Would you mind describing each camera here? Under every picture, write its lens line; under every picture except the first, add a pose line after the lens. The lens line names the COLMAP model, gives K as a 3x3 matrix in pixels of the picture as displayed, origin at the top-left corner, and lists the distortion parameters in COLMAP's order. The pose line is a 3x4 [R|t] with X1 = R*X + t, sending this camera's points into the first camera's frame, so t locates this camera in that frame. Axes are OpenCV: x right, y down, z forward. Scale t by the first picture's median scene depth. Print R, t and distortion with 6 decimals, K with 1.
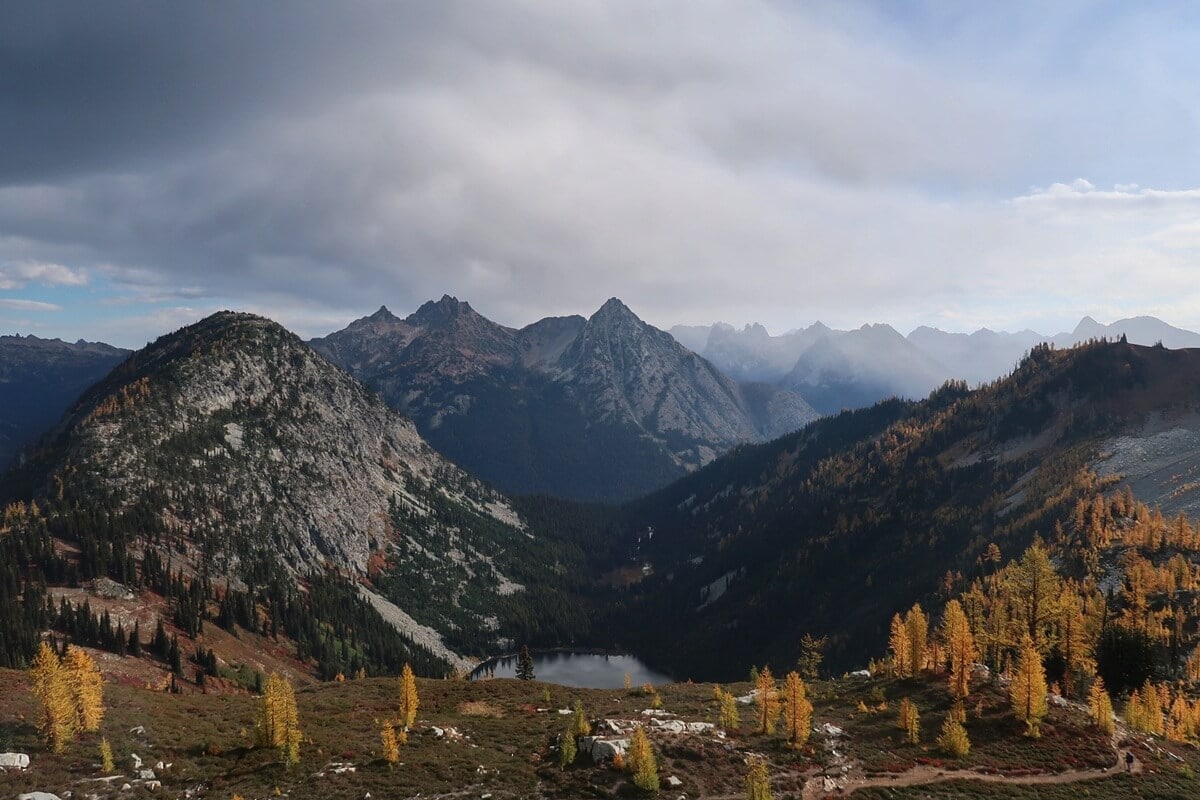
lens RADIAL K [[817.0, 0, 600.0], [0, 817.0, 400.0], [0, 0, 1]] dist [-0.043651, 0.000177]
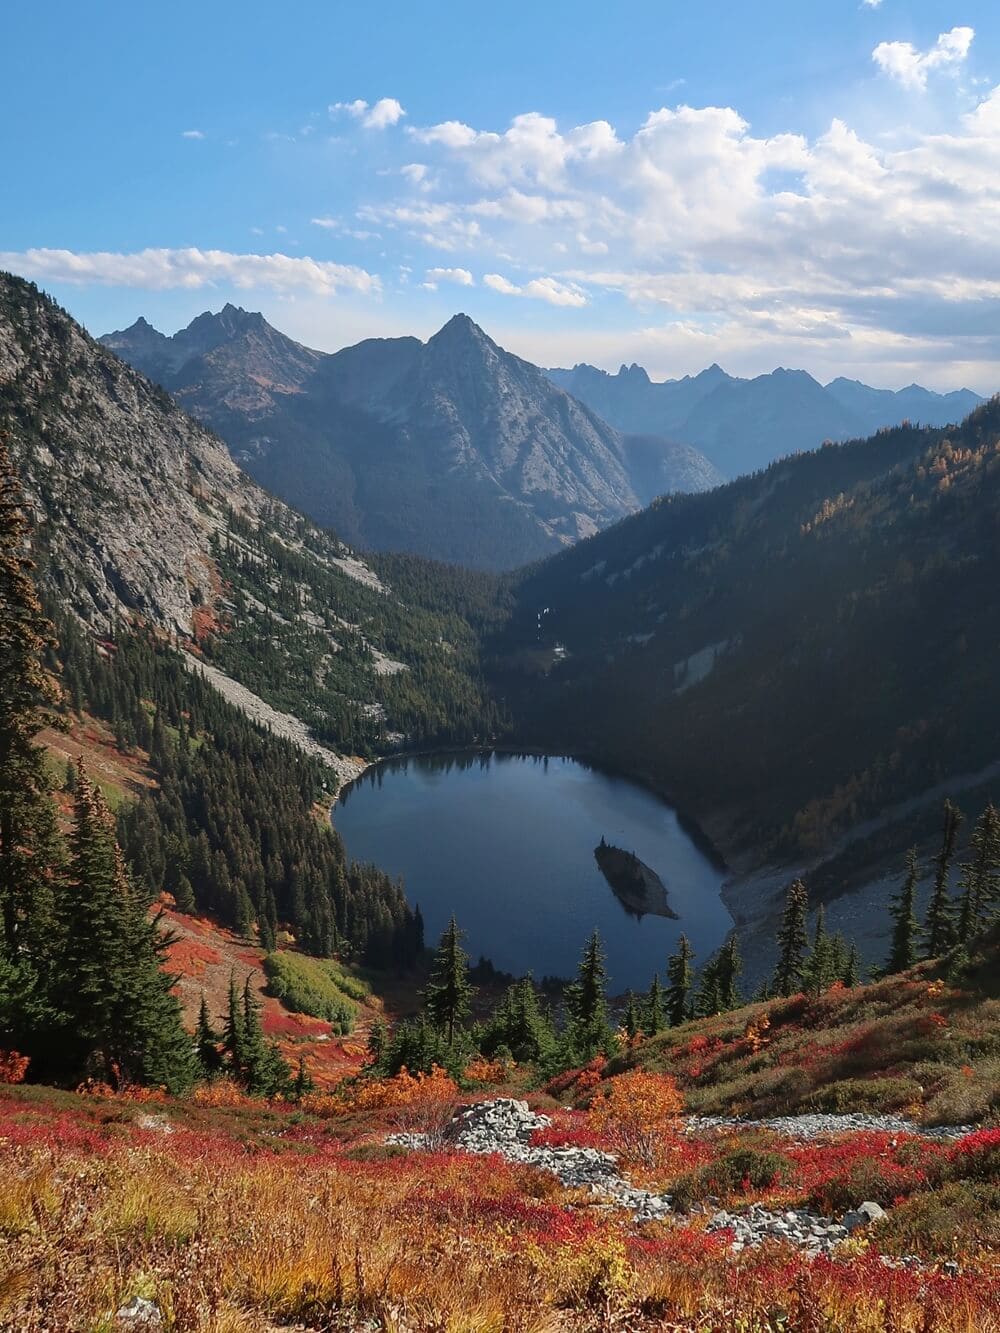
lens RADIAL K [[1032.8, 0, 500.3], [0, 1032.8, 627.3], [0, 0, 1]] dist [-0.027151, -0.002751]
pose [[0.996365, 0.012321, 0.084294, -0.090005], [-0.024866, 0.988458, 0.149443, 0.061758], [-0.081480, -0.150996, 0.985171, 0.124004]]
